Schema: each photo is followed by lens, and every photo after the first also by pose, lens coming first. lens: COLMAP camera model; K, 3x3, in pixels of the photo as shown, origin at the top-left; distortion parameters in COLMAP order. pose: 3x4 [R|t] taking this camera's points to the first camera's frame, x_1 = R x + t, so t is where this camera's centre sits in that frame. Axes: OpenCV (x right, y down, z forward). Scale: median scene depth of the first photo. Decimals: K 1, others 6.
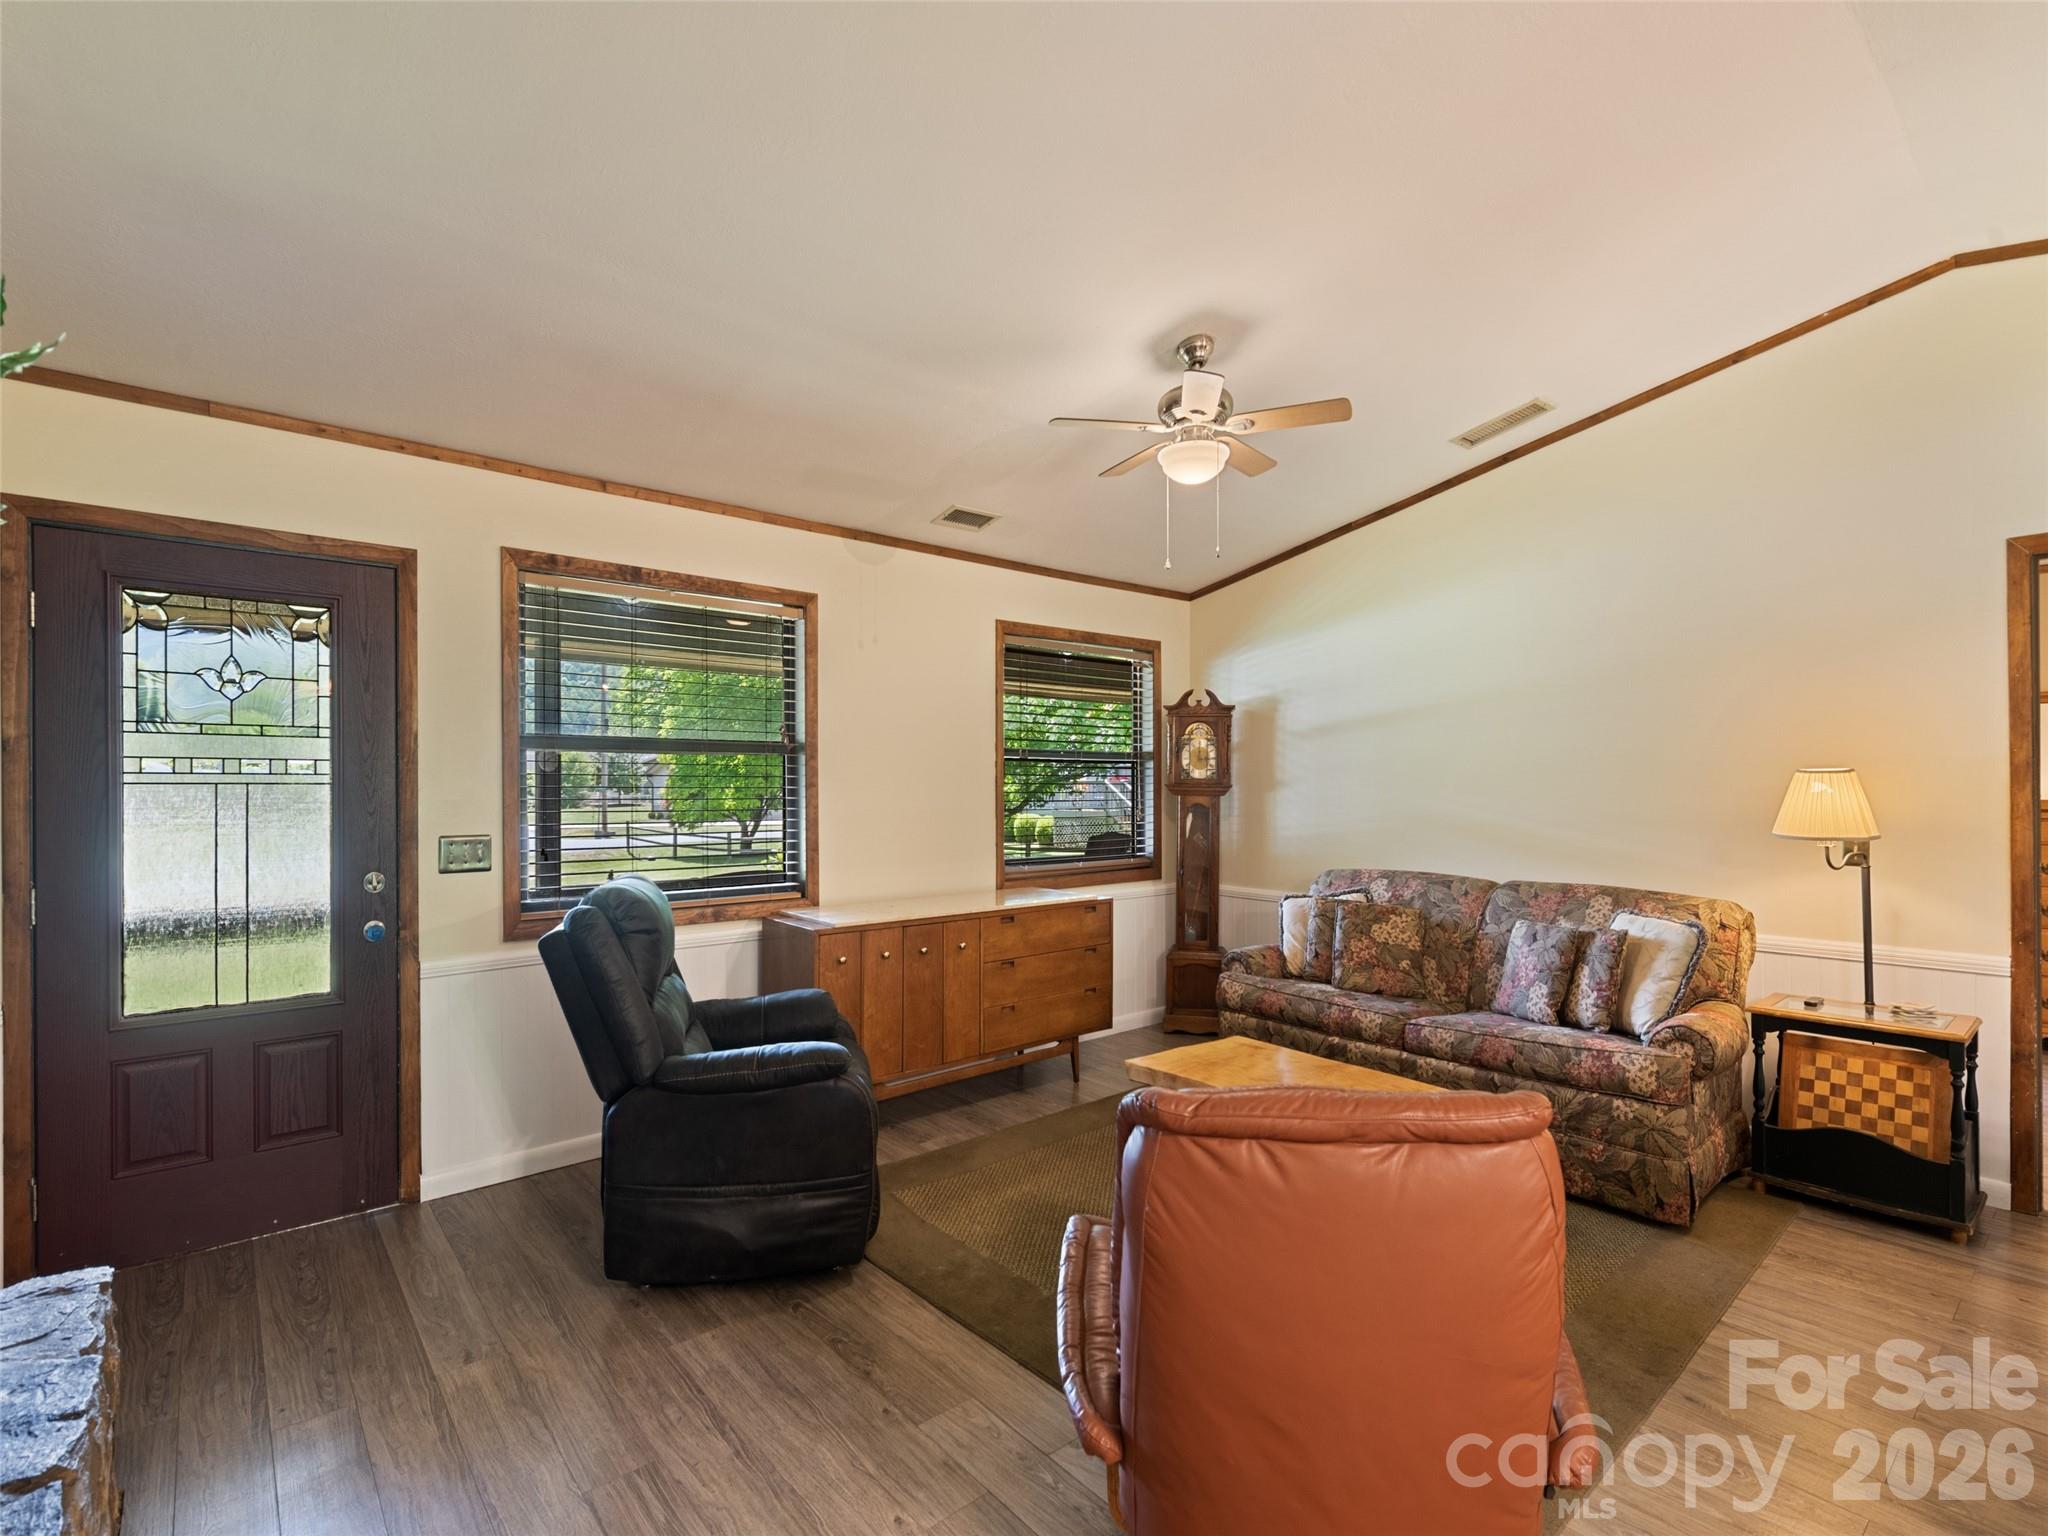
lens RADIAL K [[948.8, 0, 1005.8], [0, 948.8, 784.9], [0, 0, 1]] dist [0.013017, -0.000238]
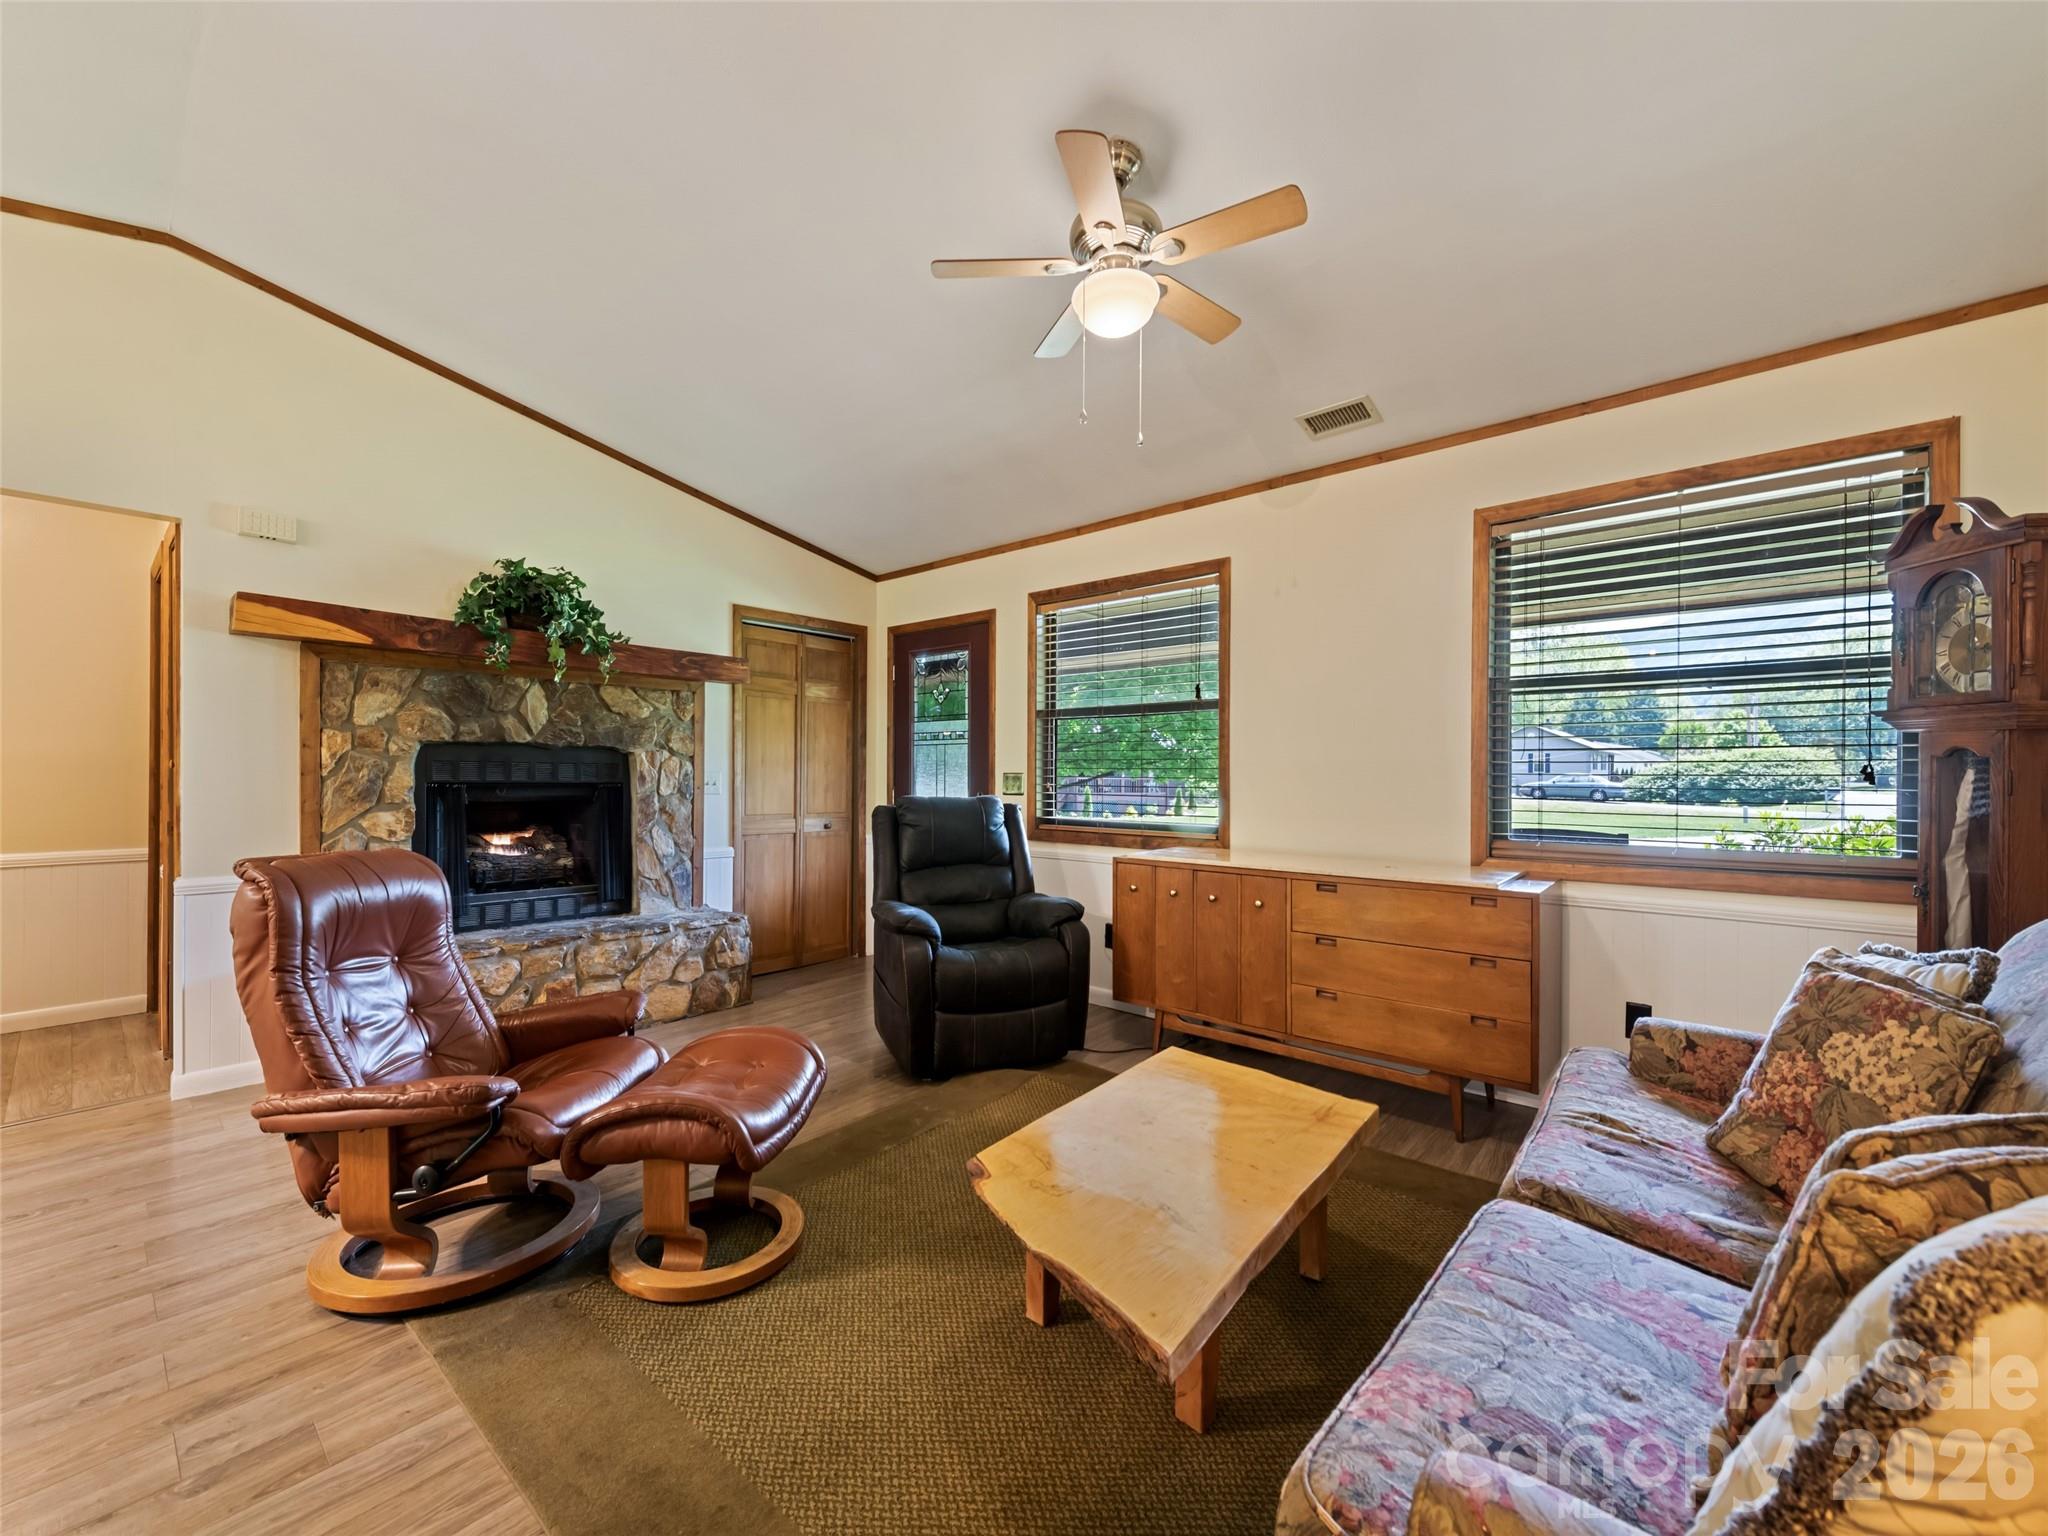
lens RADIAL K [[814.8, 0, 1030.1], [0, 814.8, 782.1], [0, 0, 1]] dist [-0.001175, -0.000342]
pose [[0.168797, 0.010346, -0.985596, 0.677967], [-0.003666, 0.999945, 0.009869, 0.044266], [0.985644, 0.001947, 0.168826, 0.637727]]
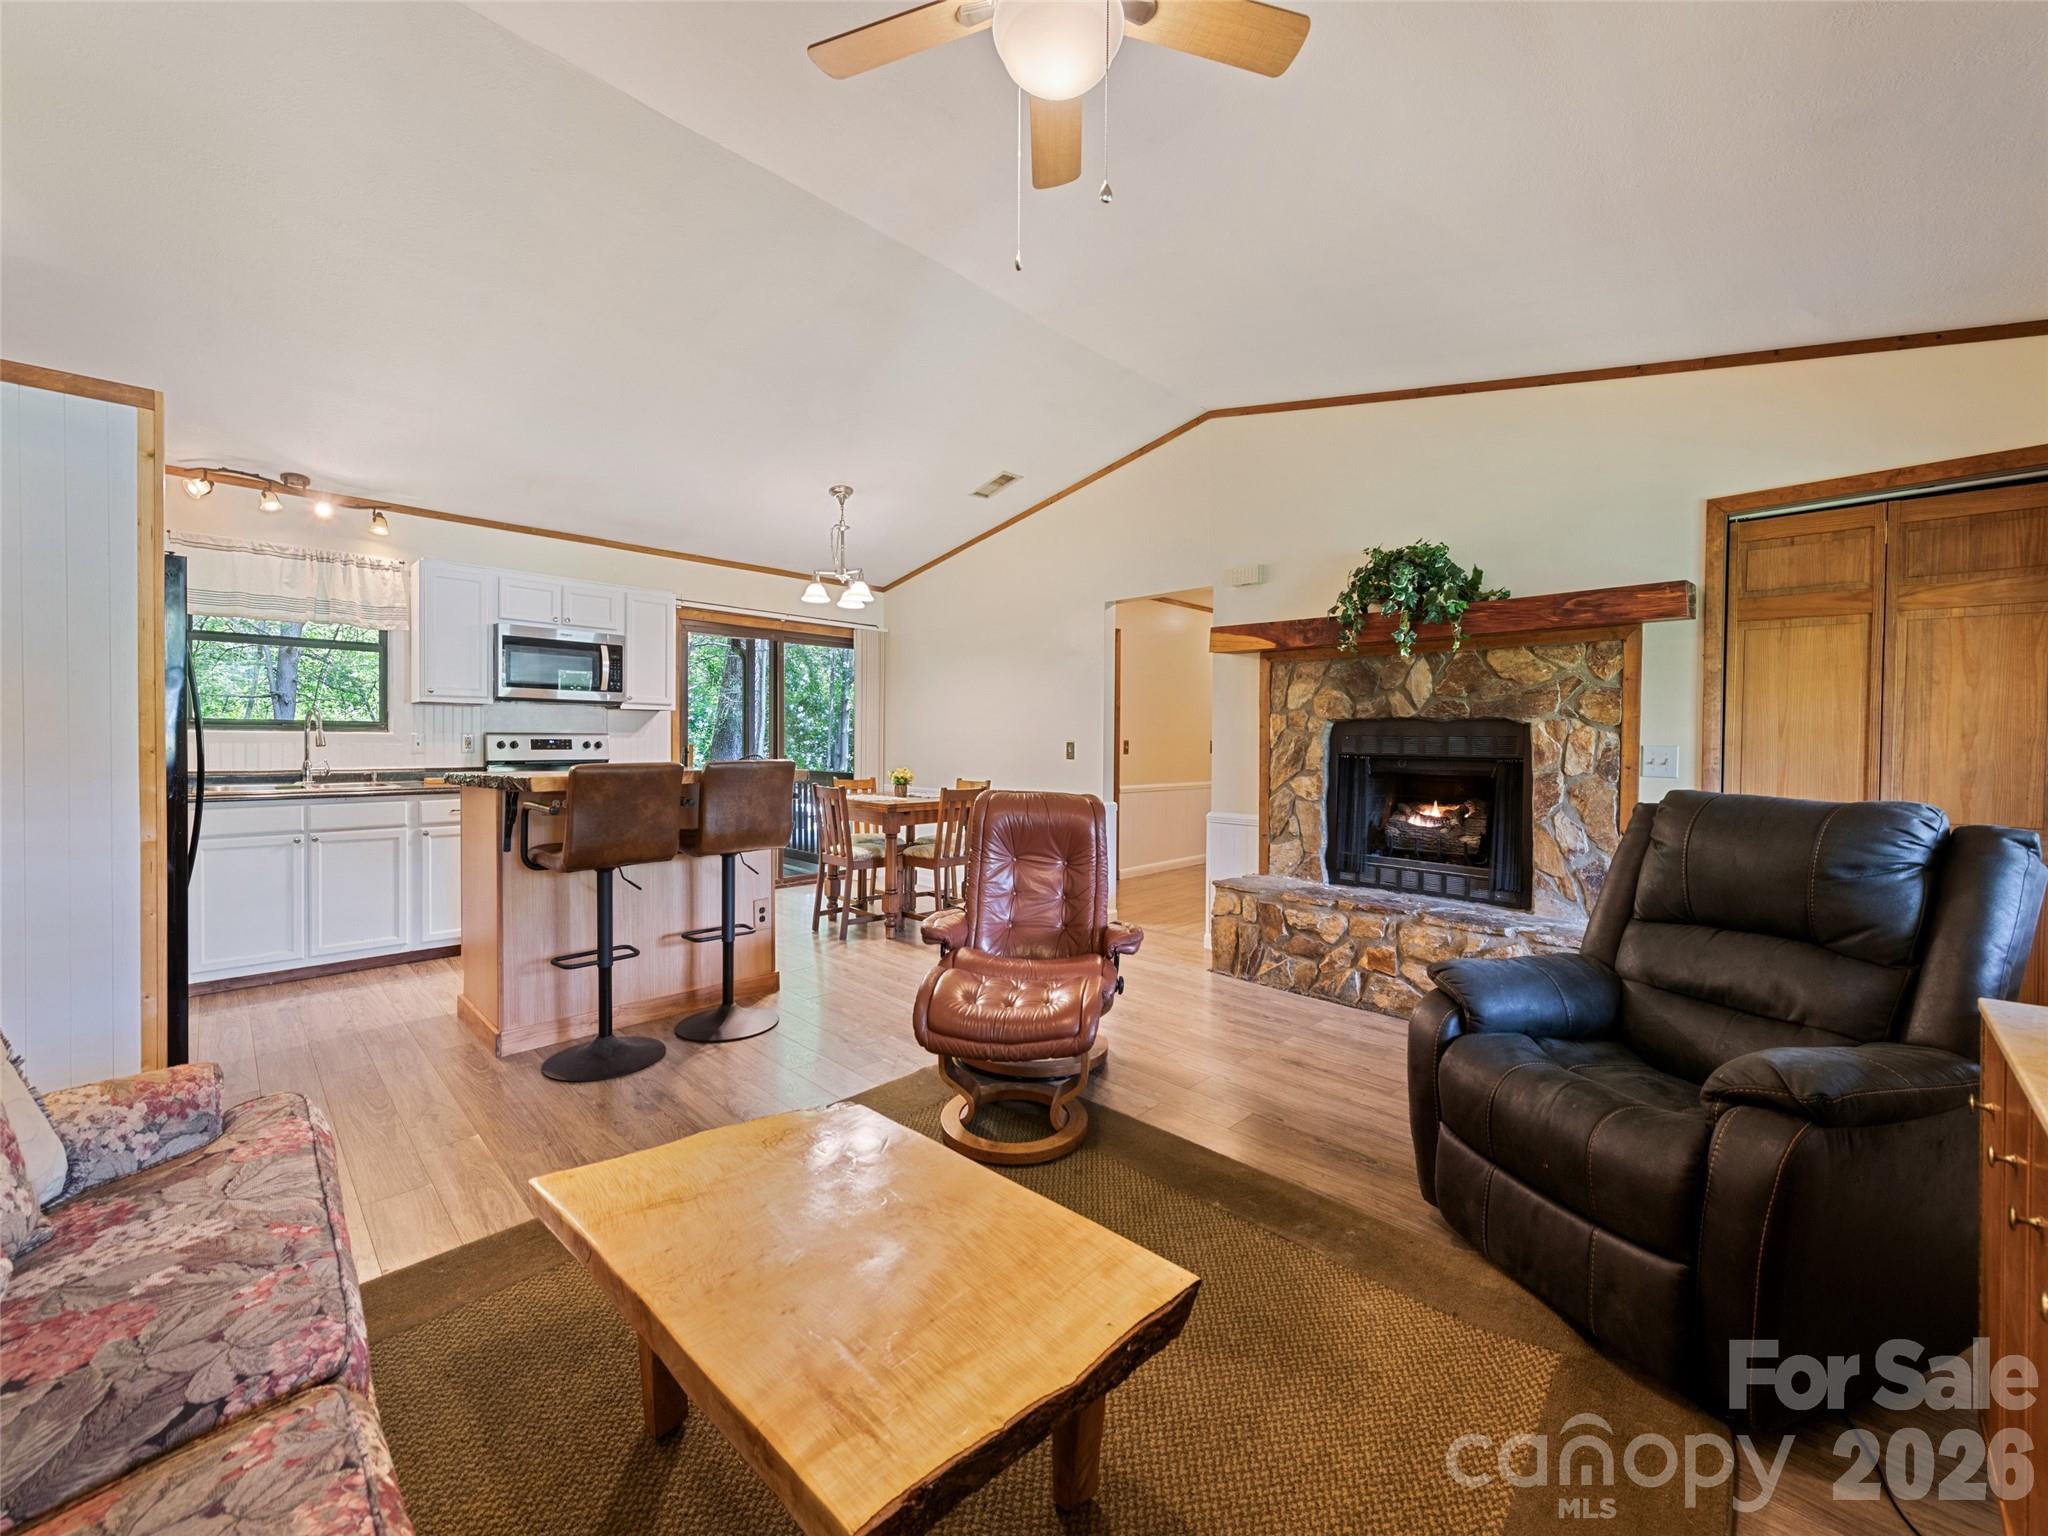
lens RADIAL K [[807.0, 0, 1020.1], [0, 807.0, 754.5], [0, 0, 1]] dist [0.009873, -0.000213]
pose [[-0.995998, -0.003711, -0.089296, 0.208109], [-0.005204, 0.999850, 0.016497, 0.041335], [0.089222, 0.016896, -0.995868, 1.136307]]
